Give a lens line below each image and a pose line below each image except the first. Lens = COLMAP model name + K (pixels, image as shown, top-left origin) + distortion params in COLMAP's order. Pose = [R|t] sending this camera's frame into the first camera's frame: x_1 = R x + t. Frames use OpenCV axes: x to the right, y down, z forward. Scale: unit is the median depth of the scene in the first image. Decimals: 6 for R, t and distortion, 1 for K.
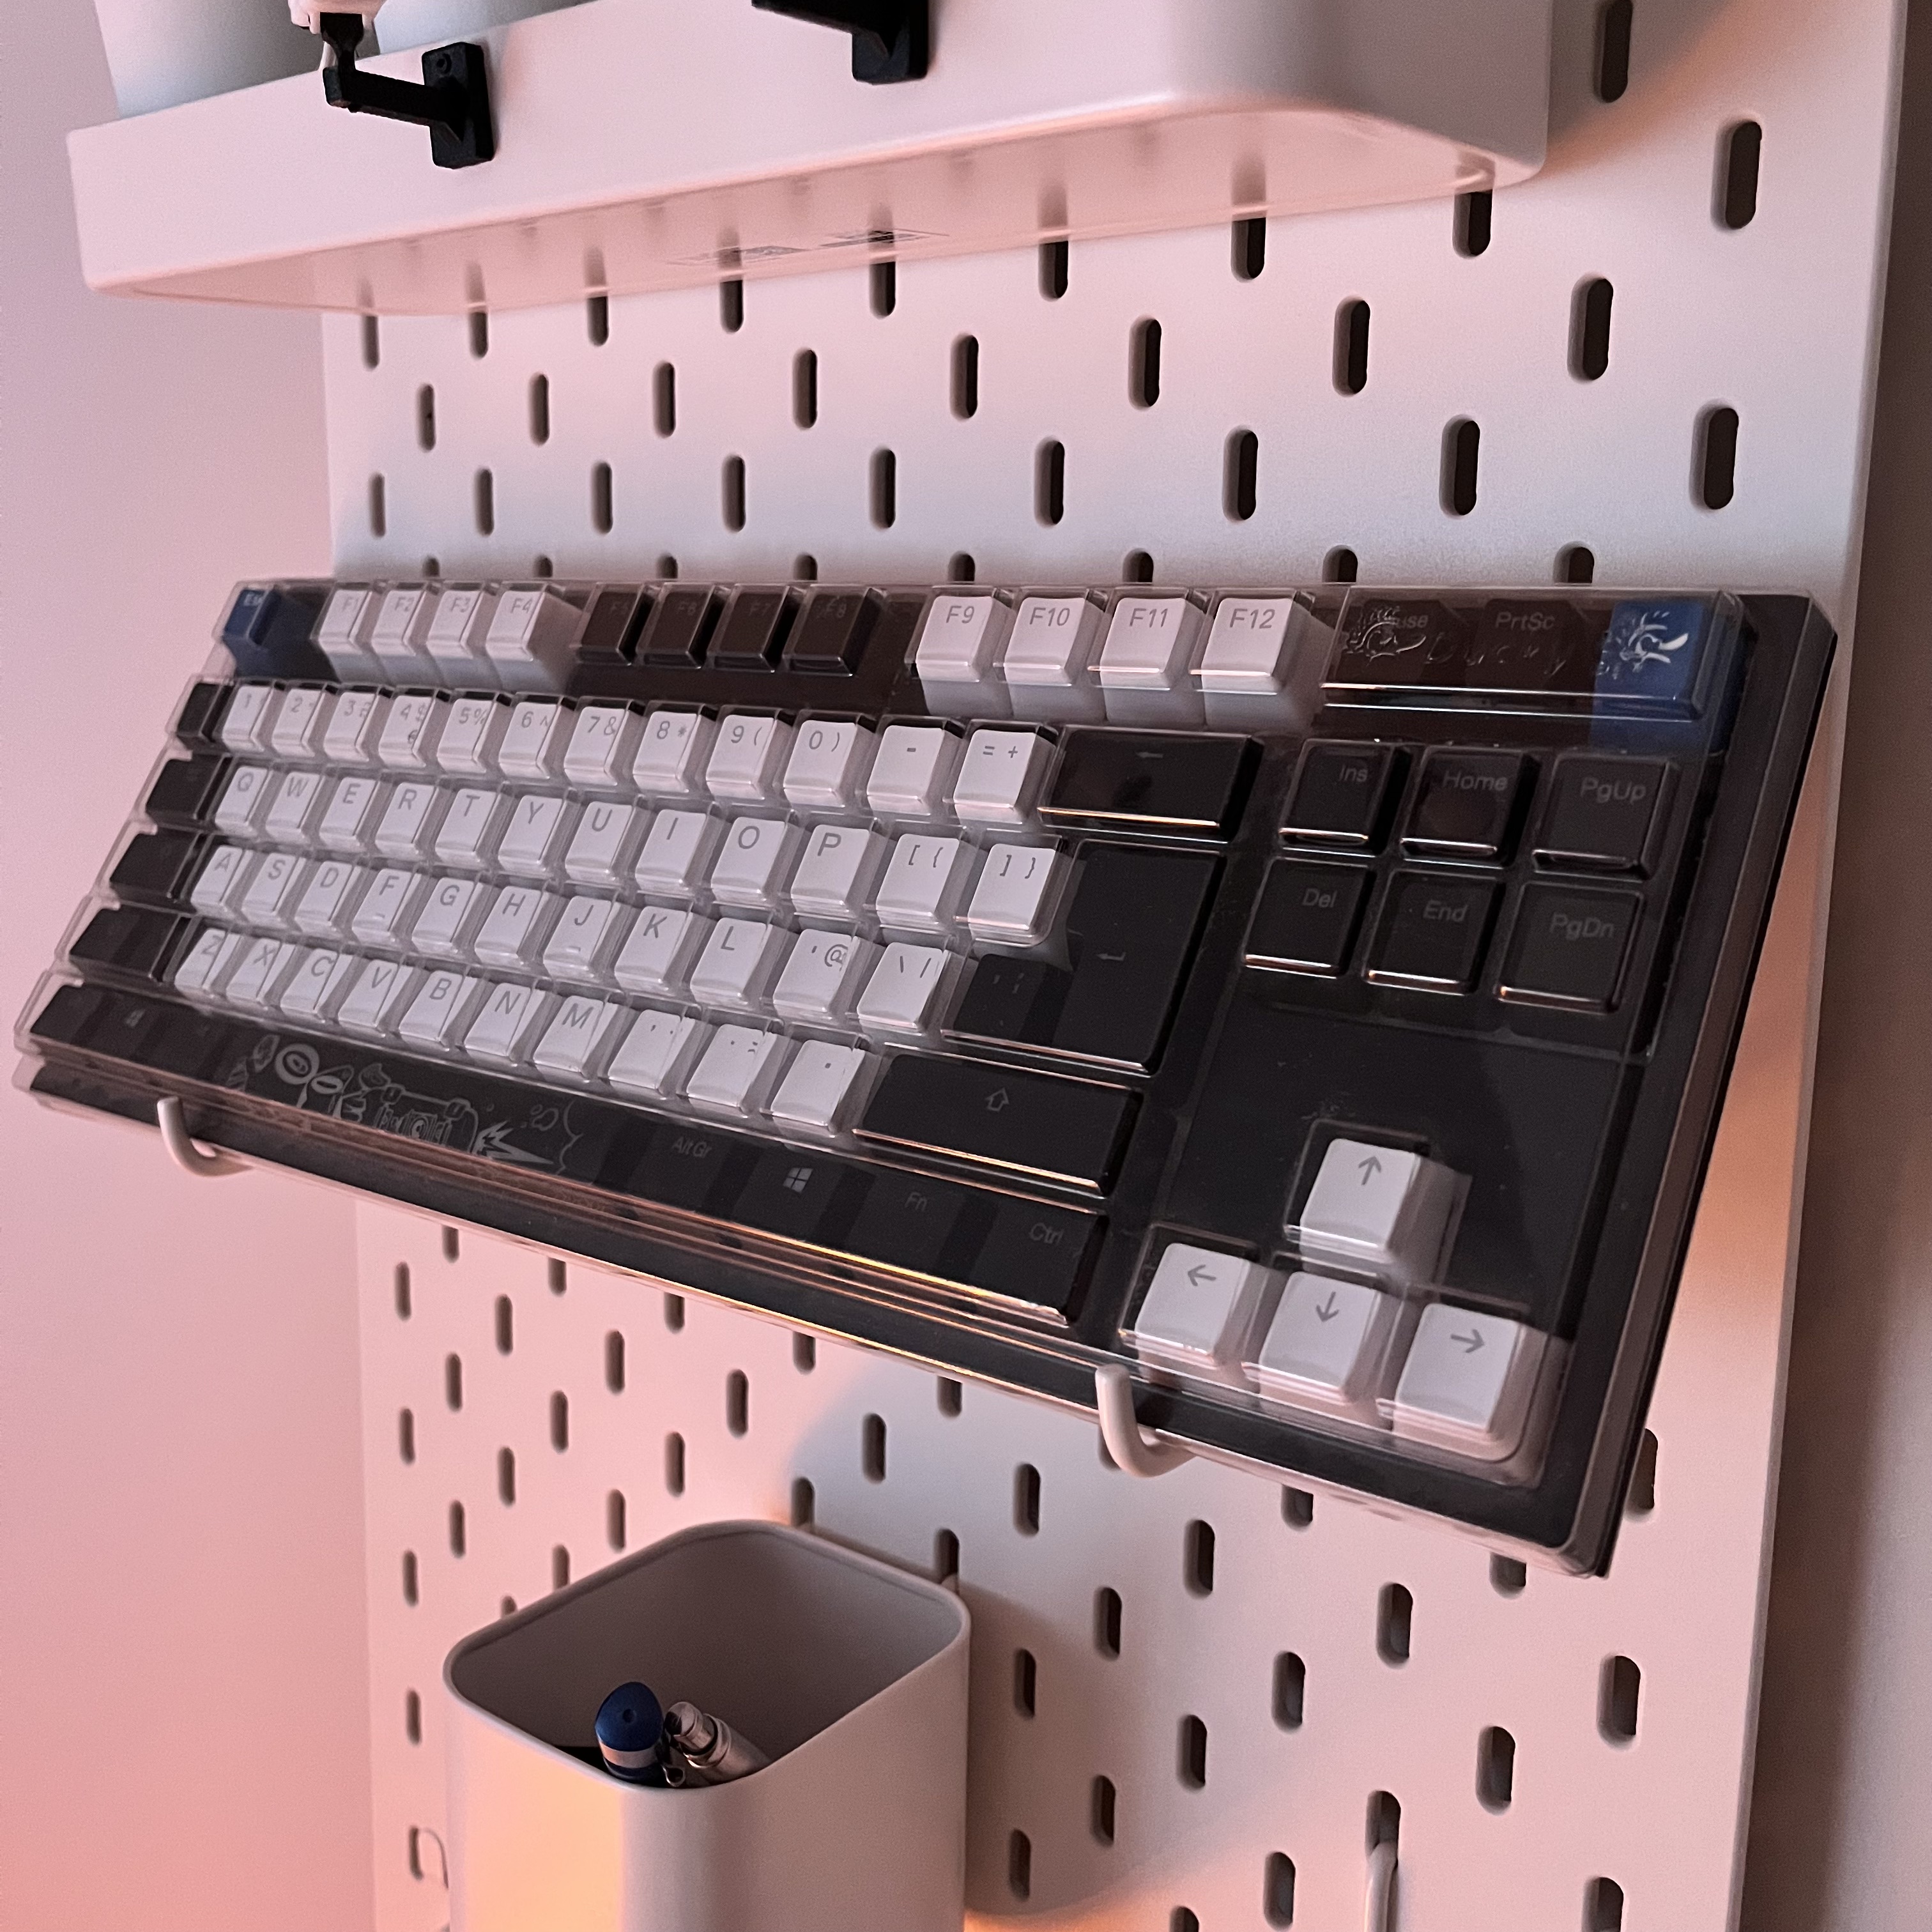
lens RADIAL K [[1993.4, 0, 966.9], [0, 1993.4, 964.4], [0, 0, 1]] dist [0.022865, 0.000000]
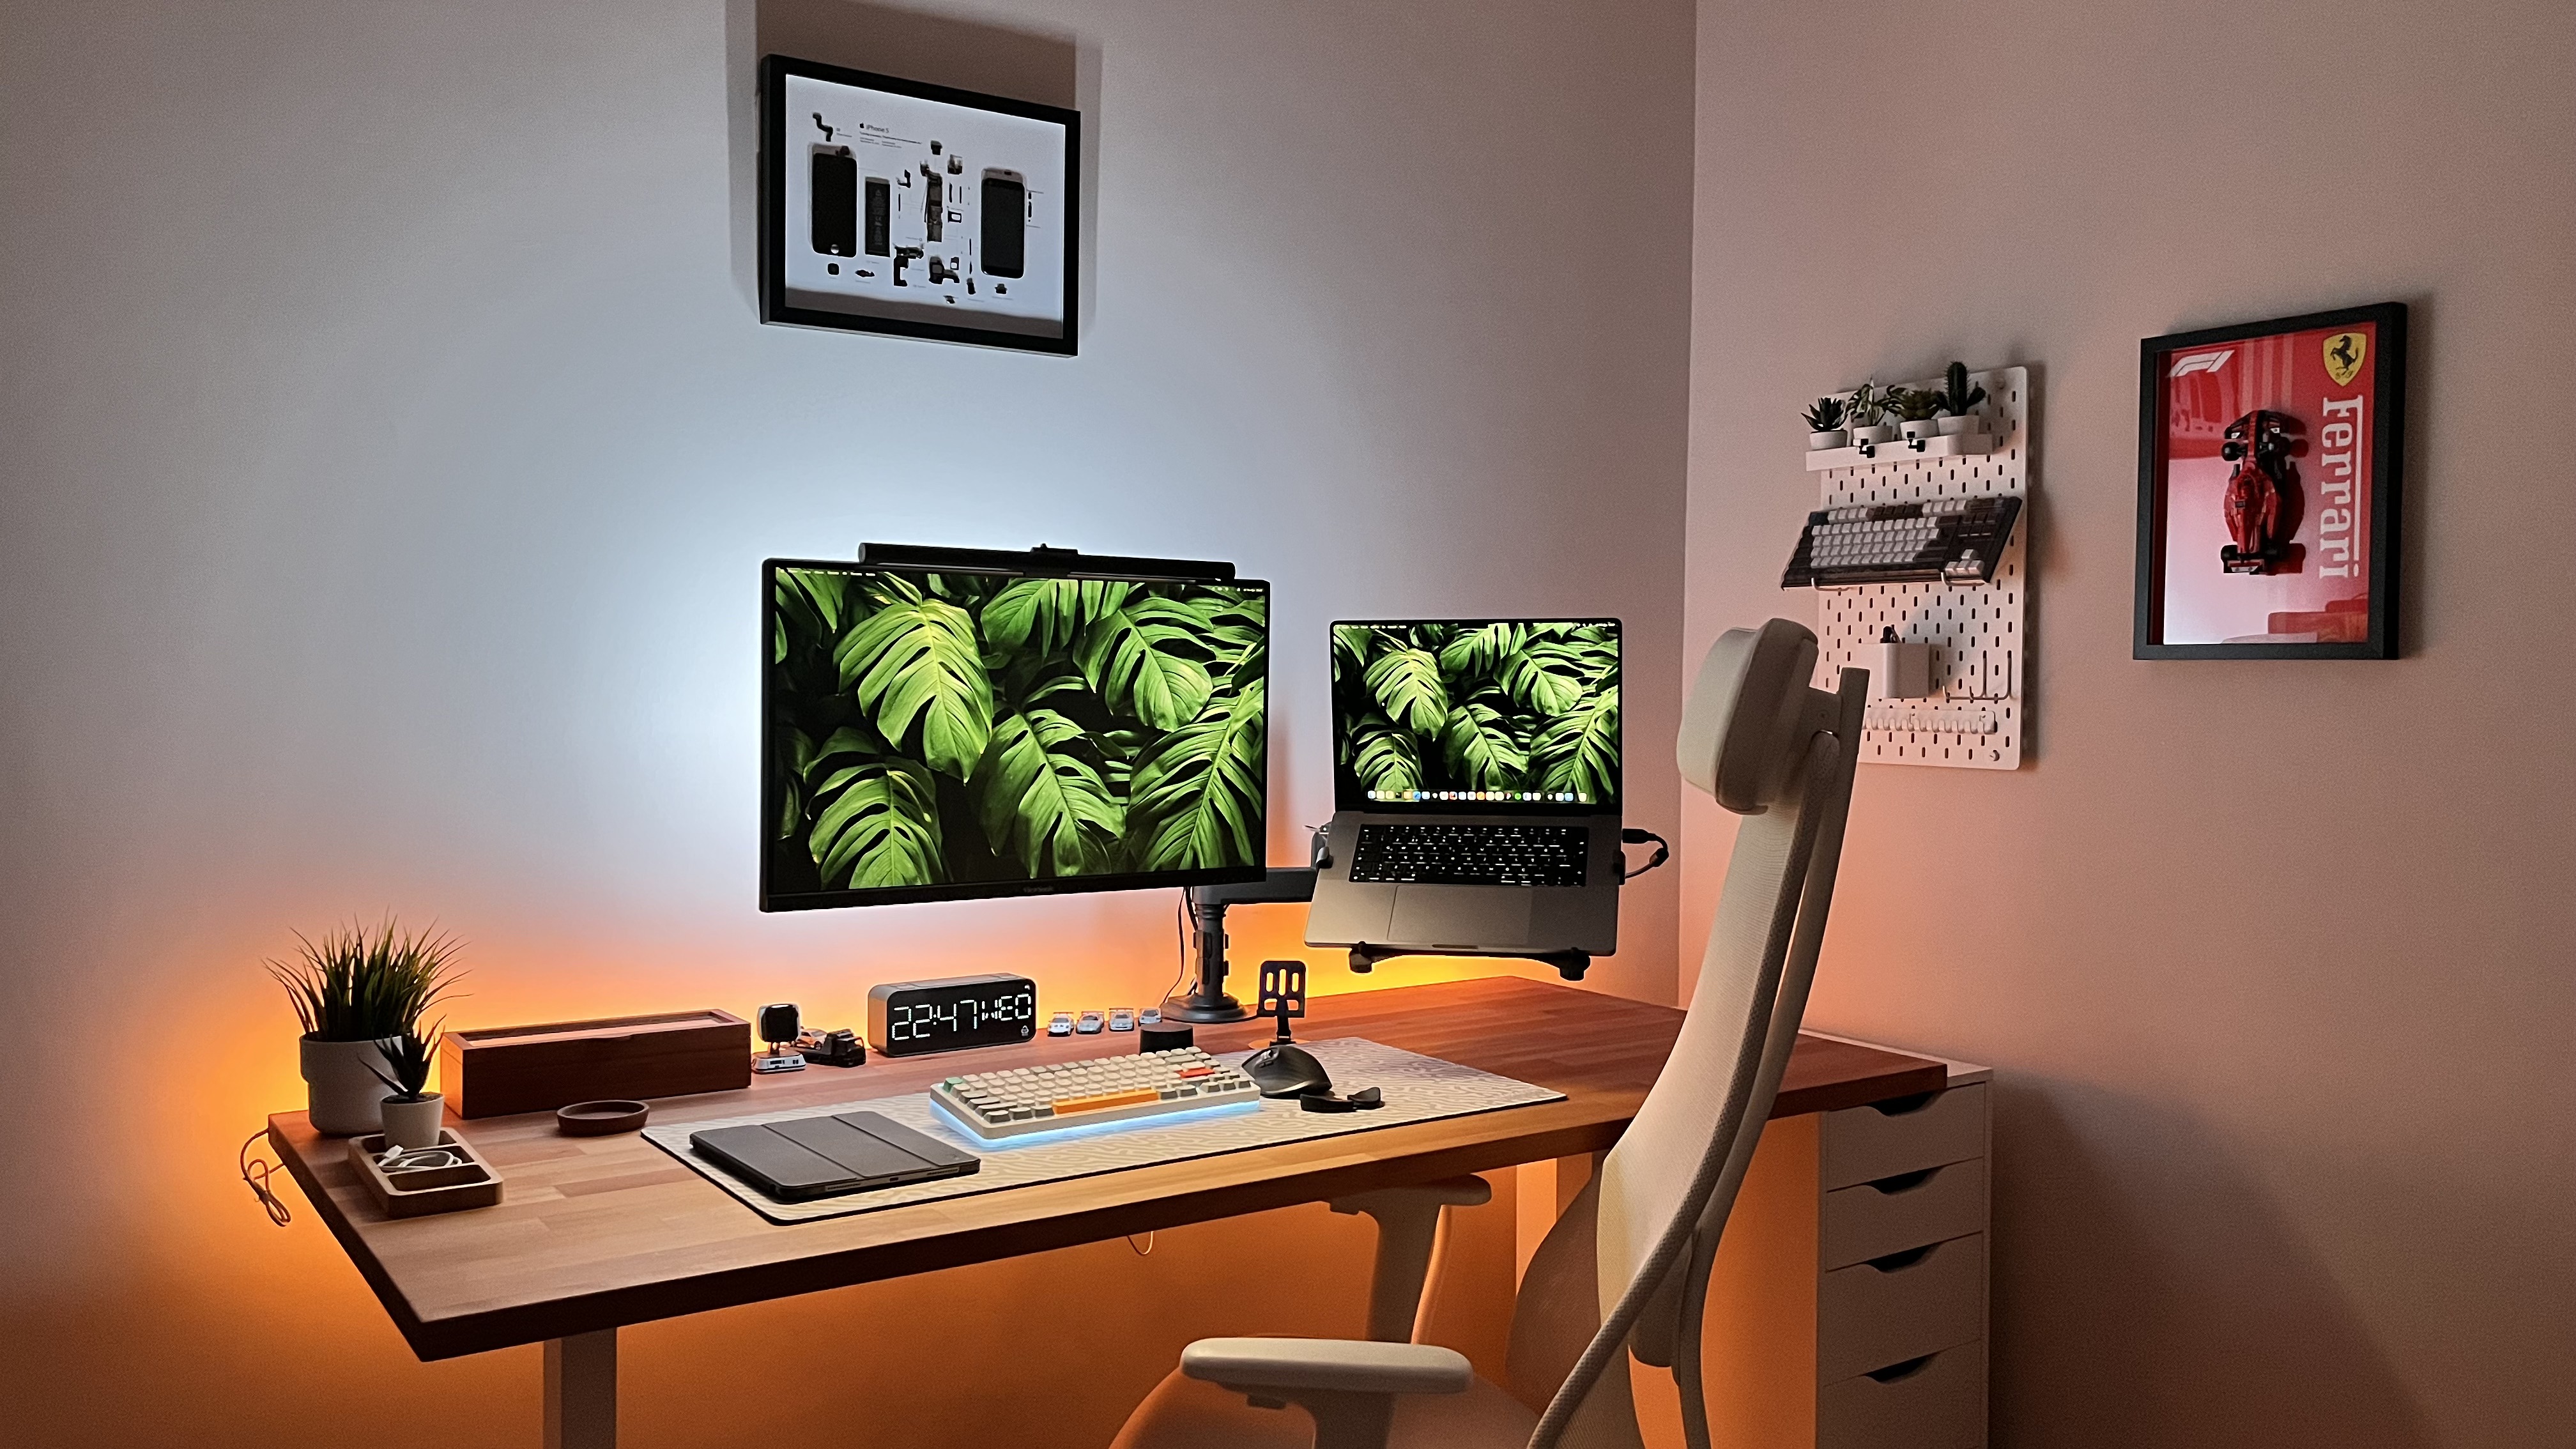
lens RADIAL K [[2051.5, 0, 1339.5], [0, 2051.5, 733.3], [0, 0, 1]] dist [0.082370, -0.000879]
pose [[0.957393, -0.001888, -0.288781, 0.137851], [-0.040531, 0.989202, -0.140840, 2.112844], [0.285929, 0.146544, 0.946979, -7.850151]]
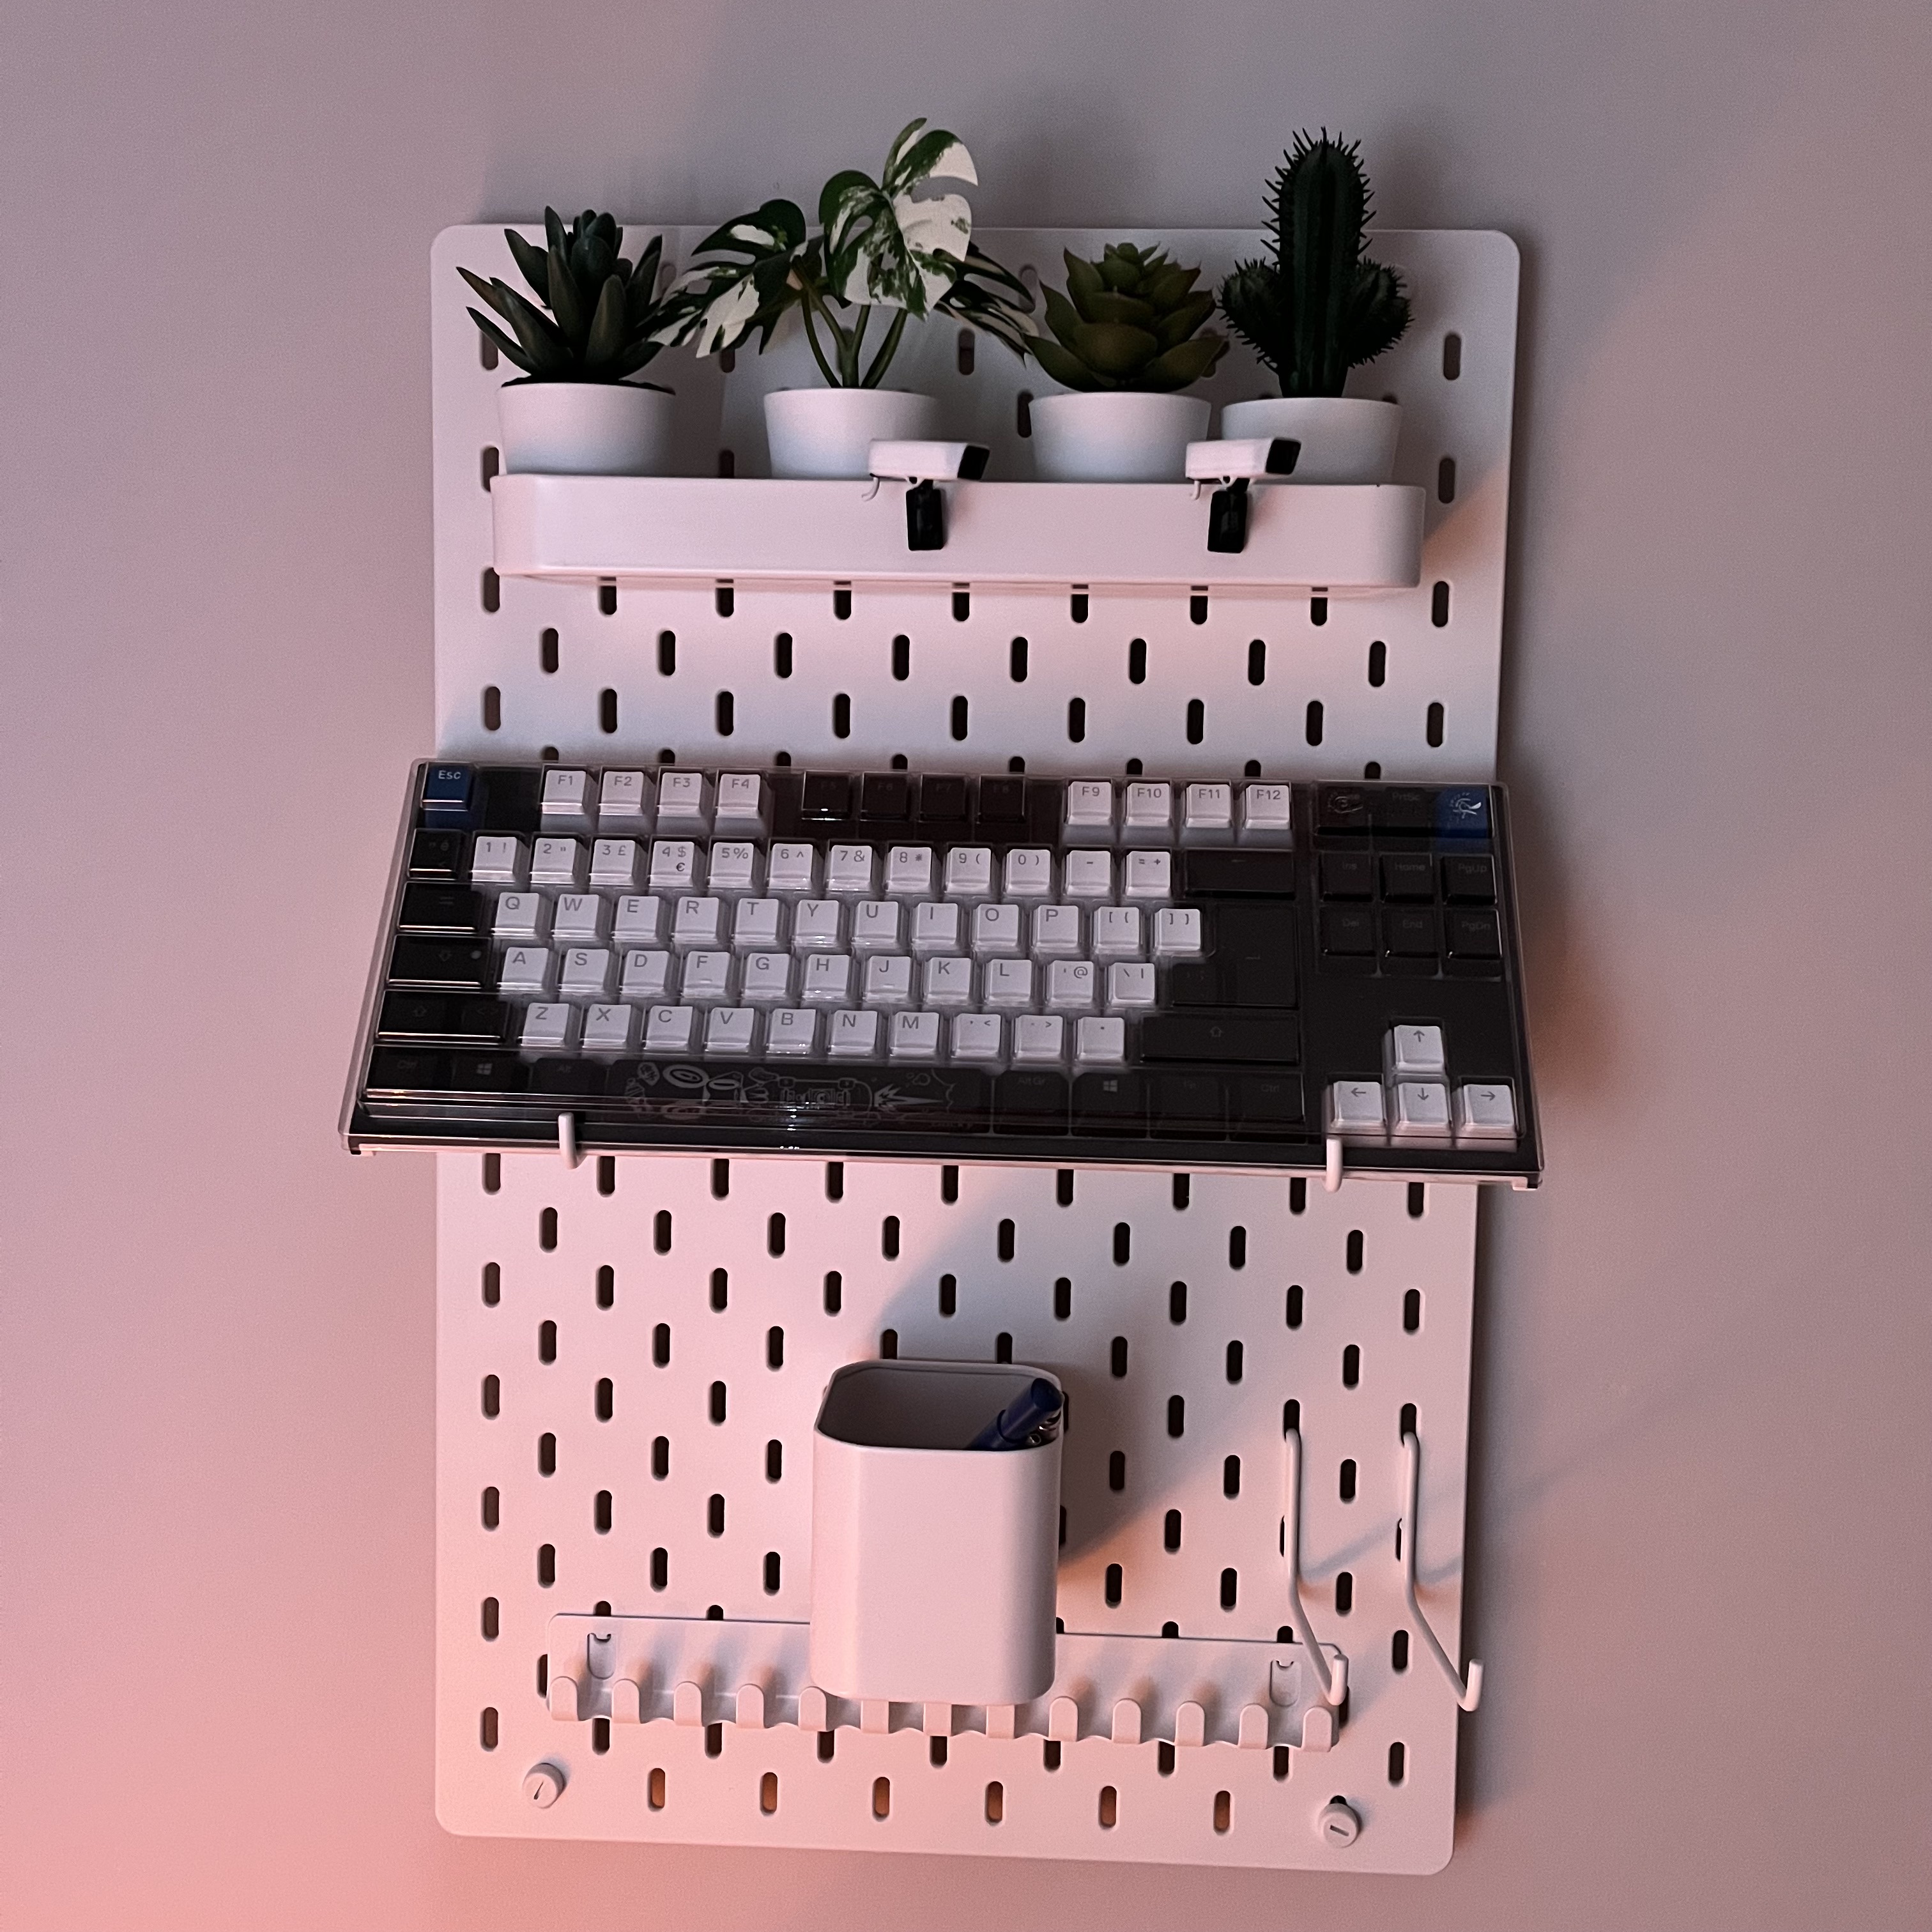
lens RADIAL K [[1993.4, 0, 956.3], [0, 1993.4, 980.0], [0, 0, 1]] dist [0.022865, 0.000000]
pose [[0.819383, -0.049953, 0.571066, -1.202791], [0.090942, 0.994908, -0.043459, 0.071476], [-0.565987, 0.087543, 0.819753, -0.451210]]
